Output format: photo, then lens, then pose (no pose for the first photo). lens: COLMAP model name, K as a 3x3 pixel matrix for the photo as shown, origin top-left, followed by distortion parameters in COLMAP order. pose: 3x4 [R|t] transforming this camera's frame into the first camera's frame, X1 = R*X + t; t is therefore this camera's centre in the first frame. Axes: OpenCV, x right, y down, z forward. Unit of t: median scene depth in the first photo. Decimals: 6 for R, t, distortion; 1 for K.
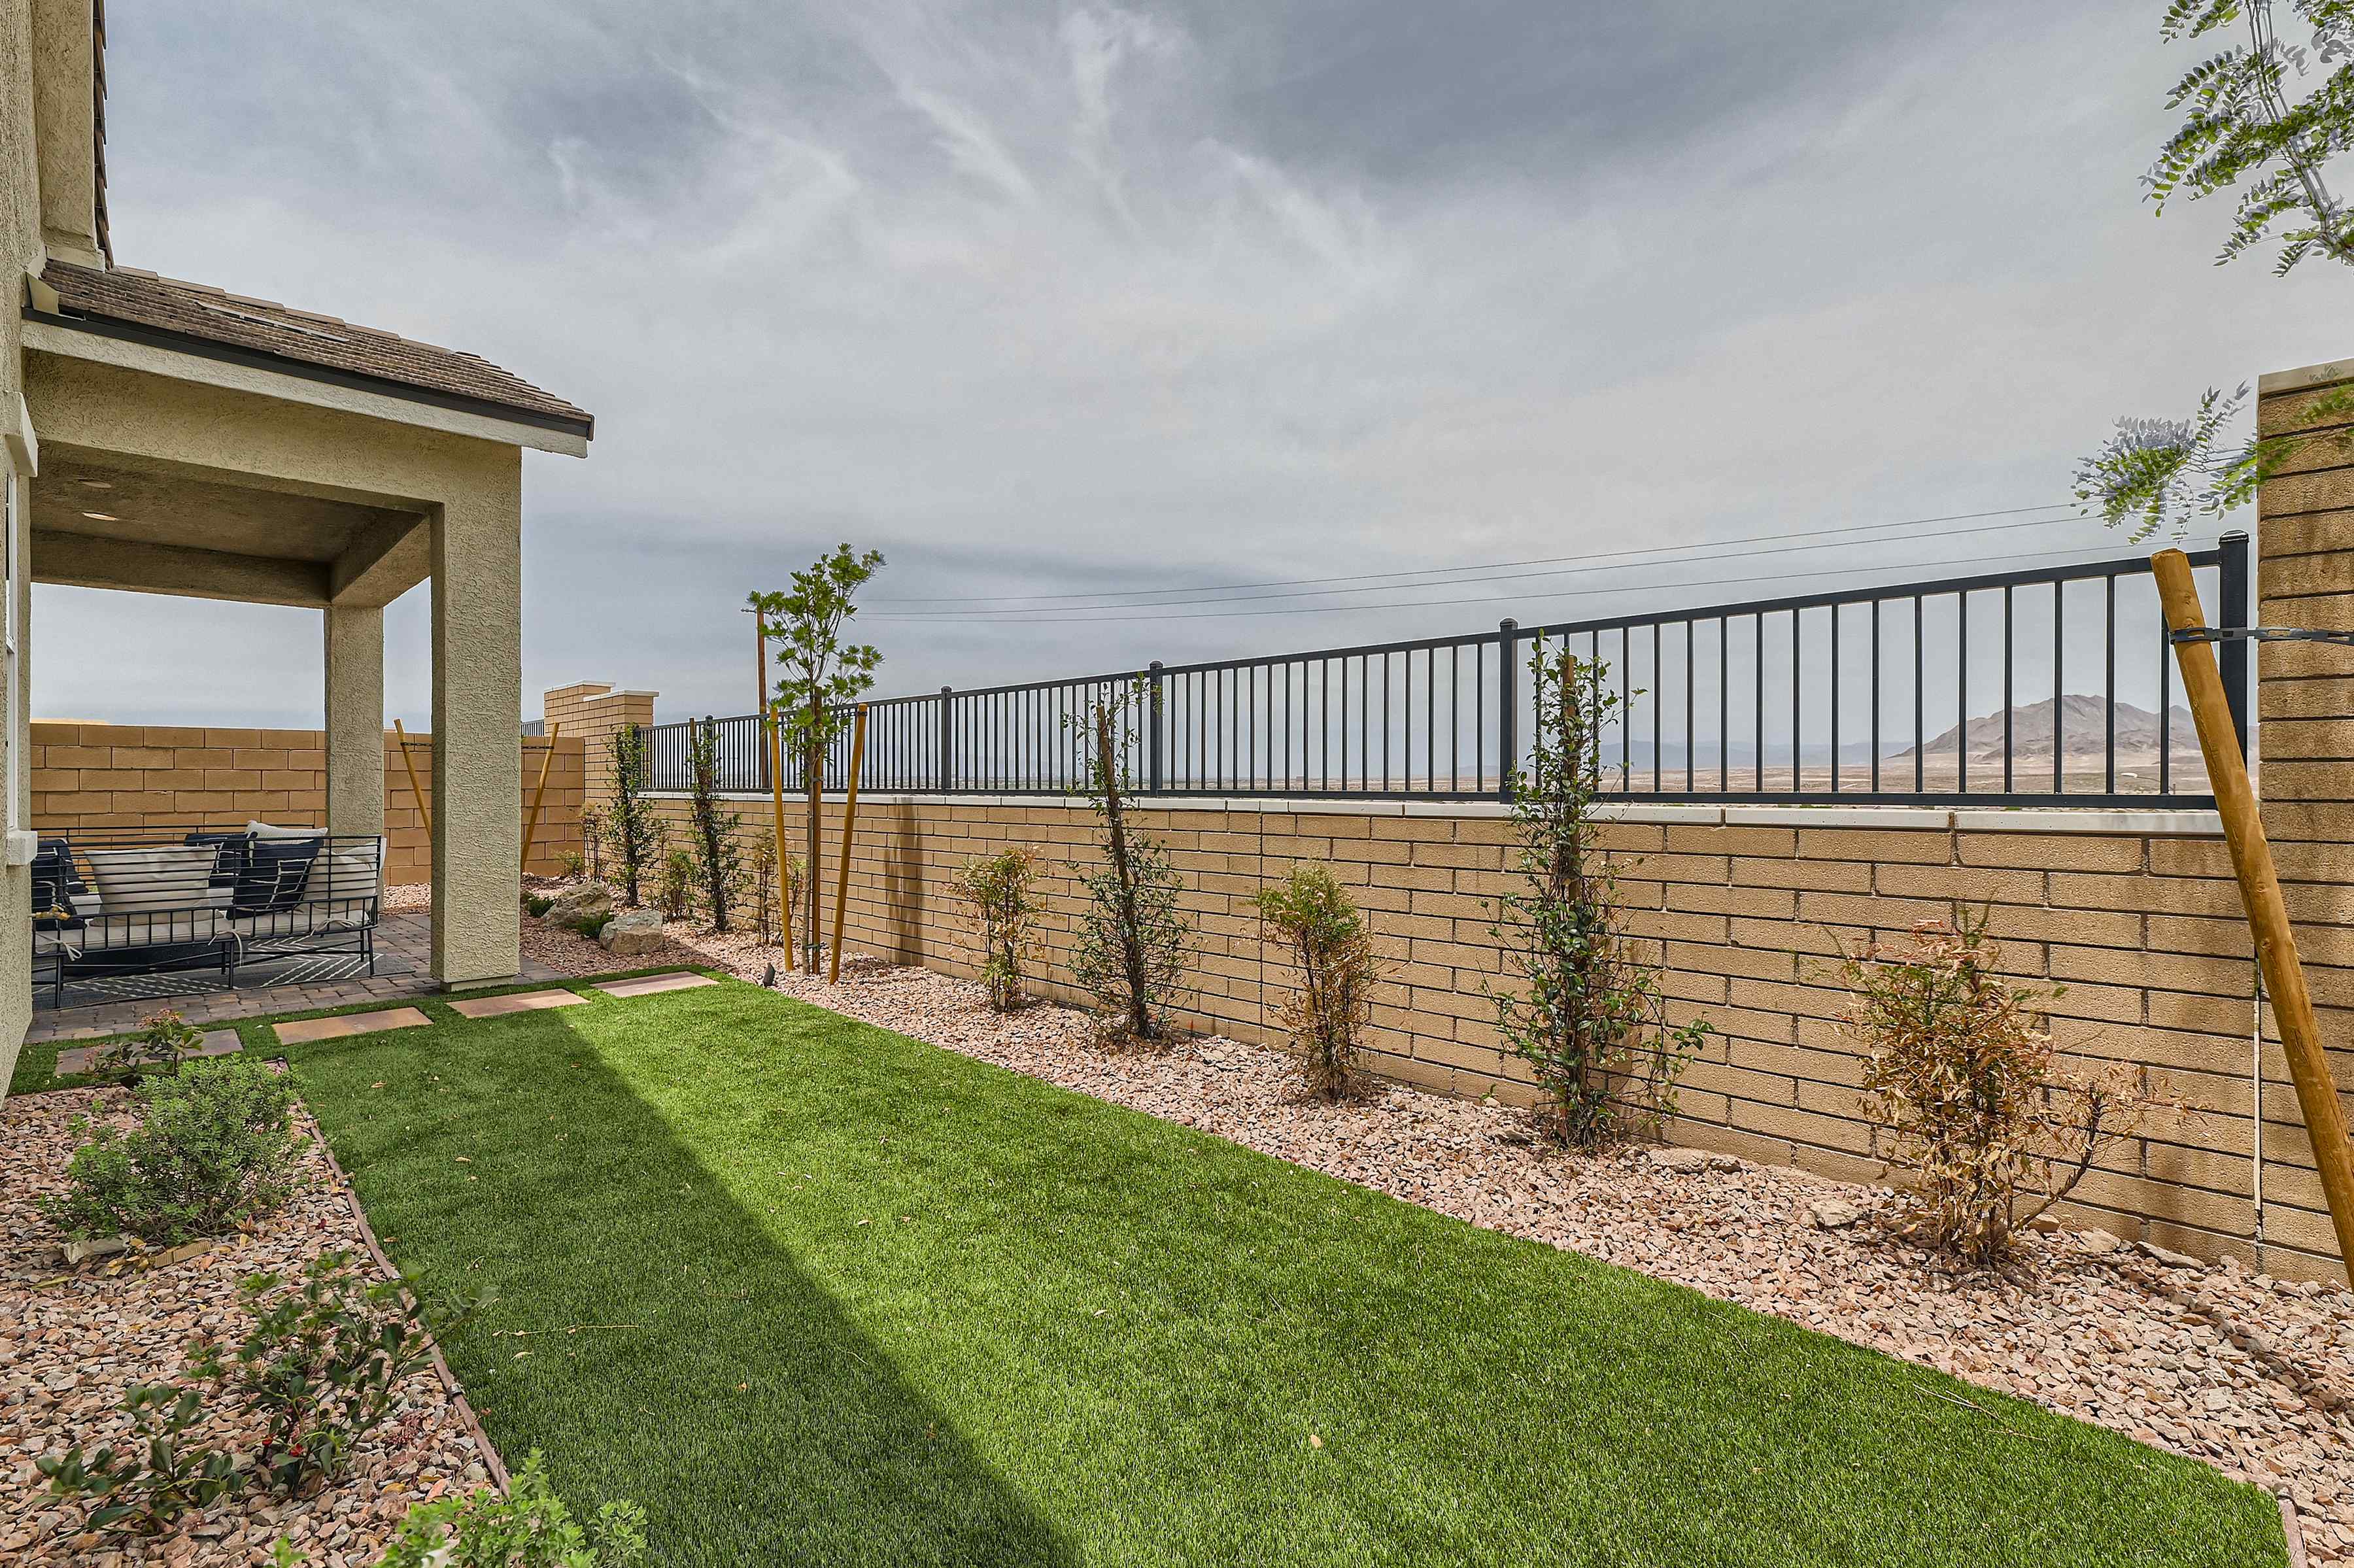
lens RADIAL K [[1032.4, 0, 1172.3], [0, 1032.4, 784.4], [0, 0, 1]] dist [0.009865, 0.000173]
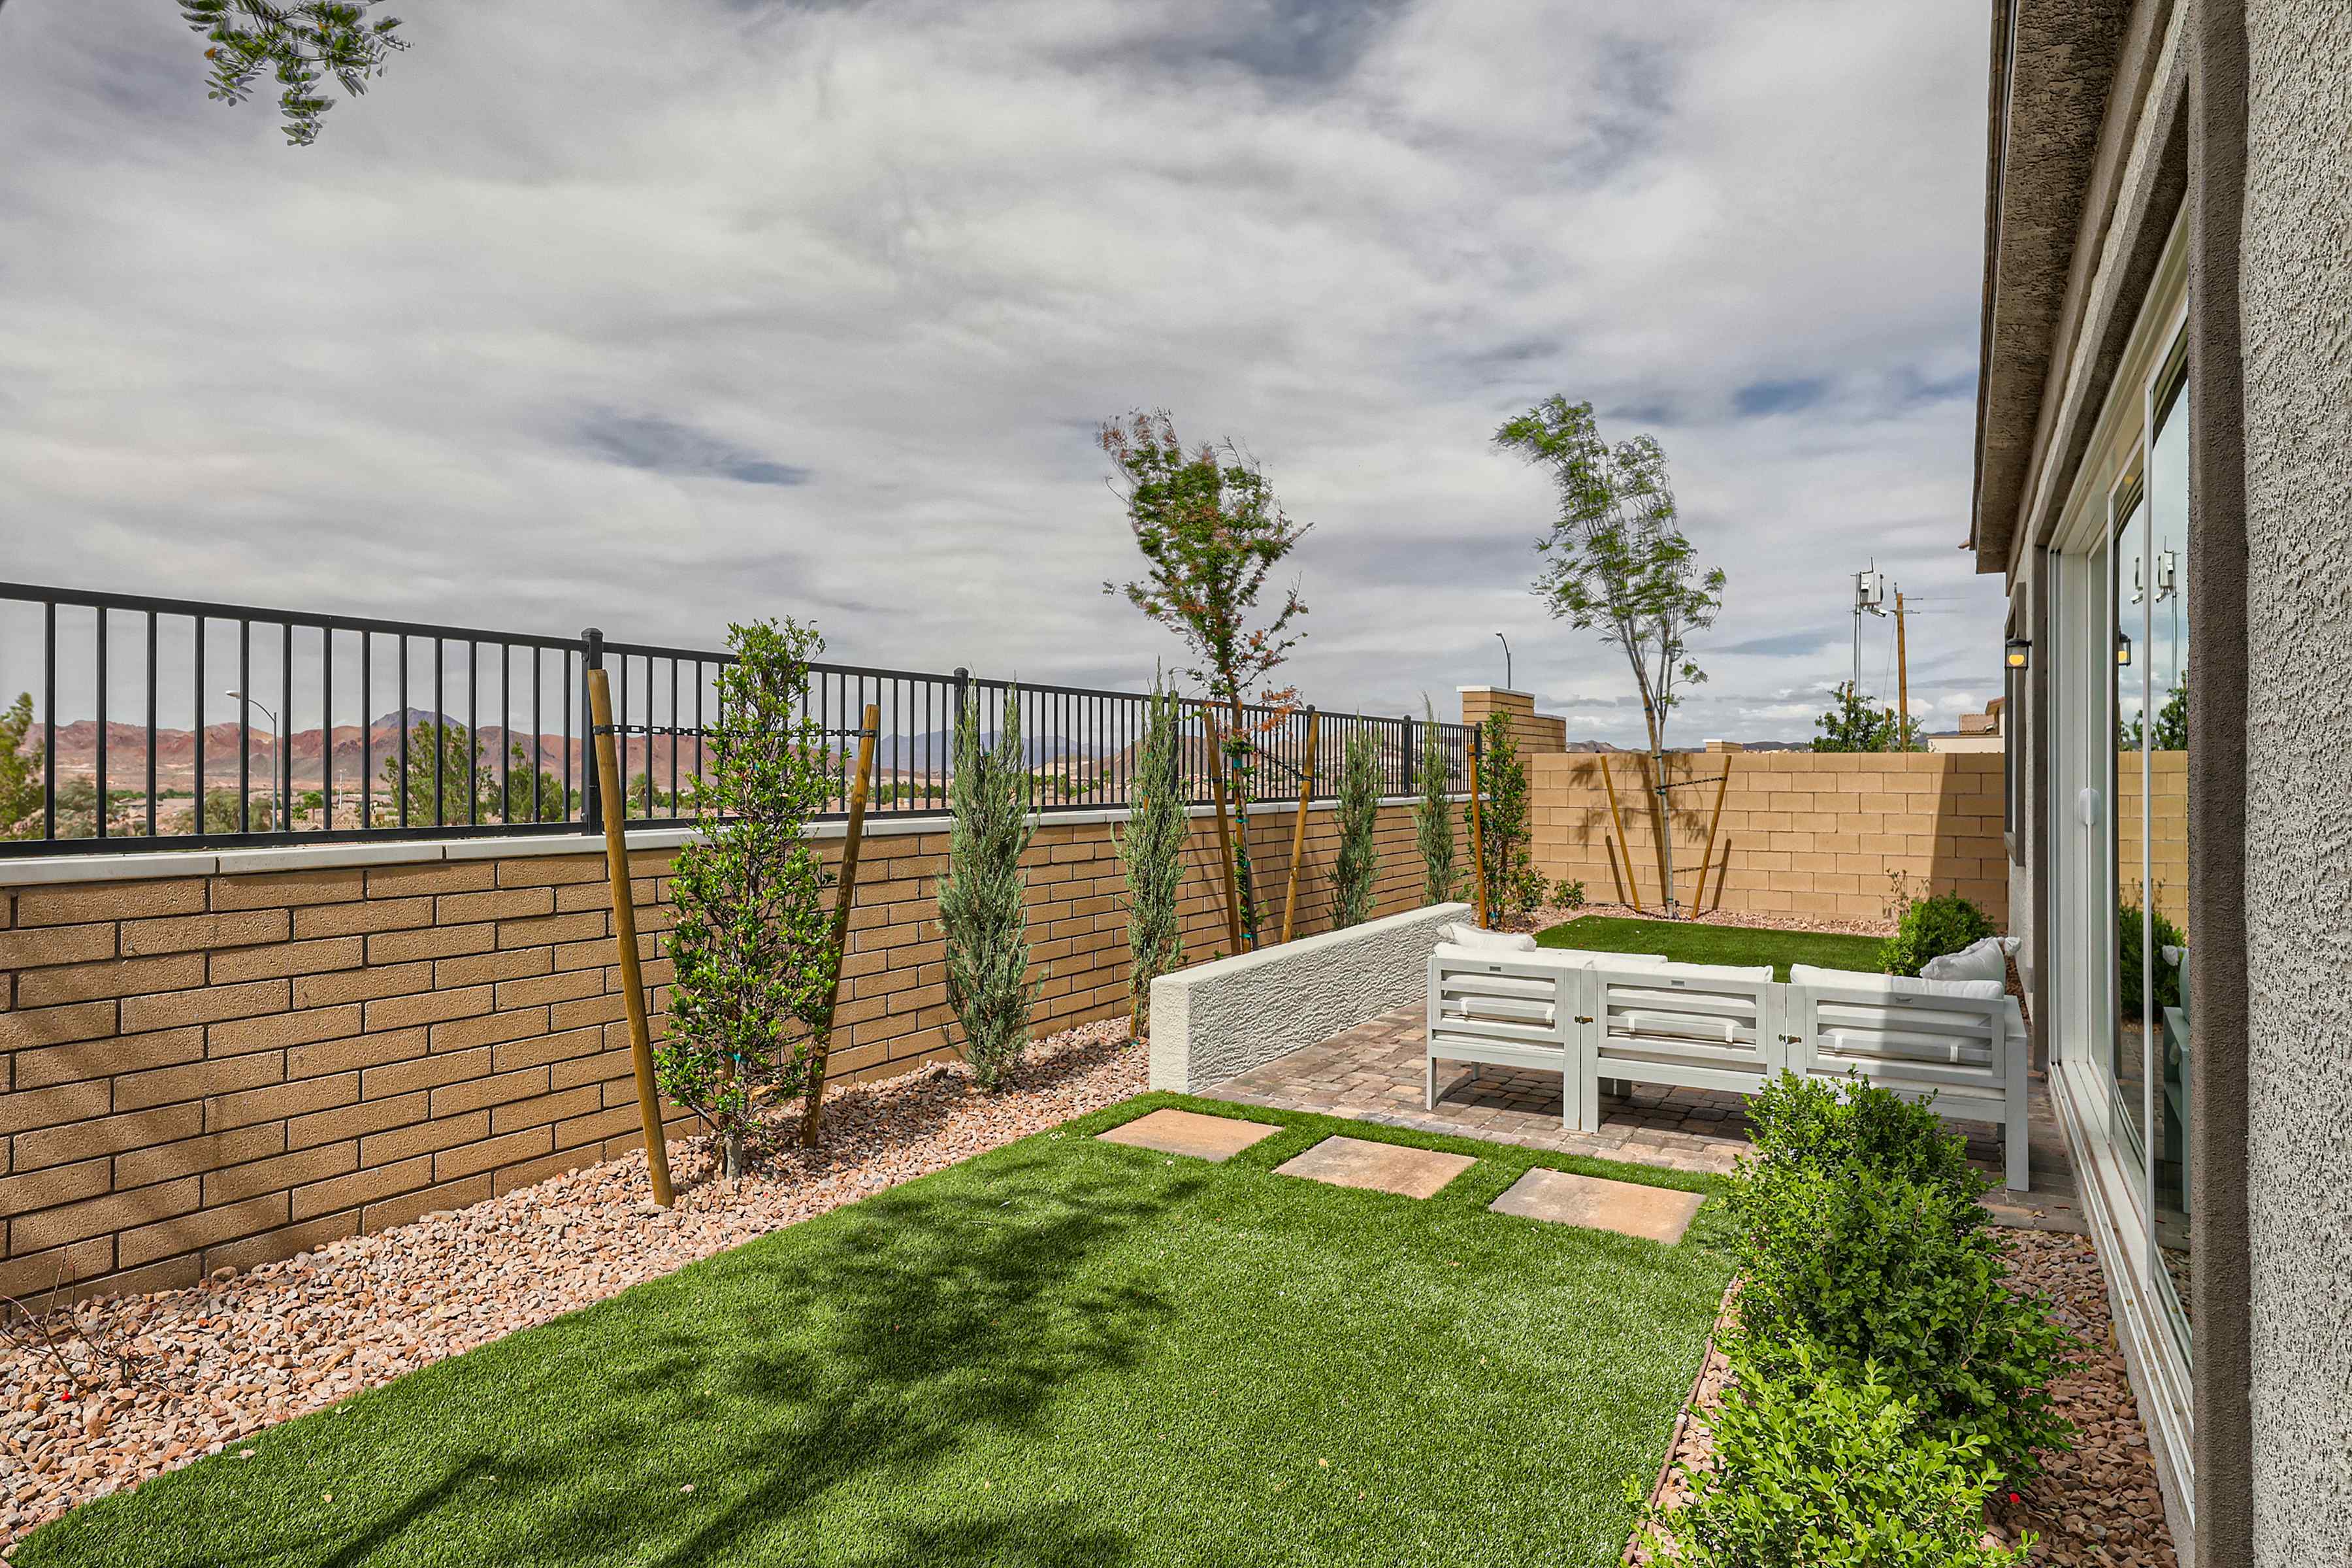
lens RADIAL K [[1031.5, 0, 1184.2], [0, 1031.5, 791.0], [0, 0, 1]] dist [0.009865, 0.000173]
pose [[-0.138922, 0.009358, 0.990259, -0.747041], [0.030907, 0.999509, -0.005110, 0.000614], [-0.989821, 0.029896, -0.139143, 0.735072]]
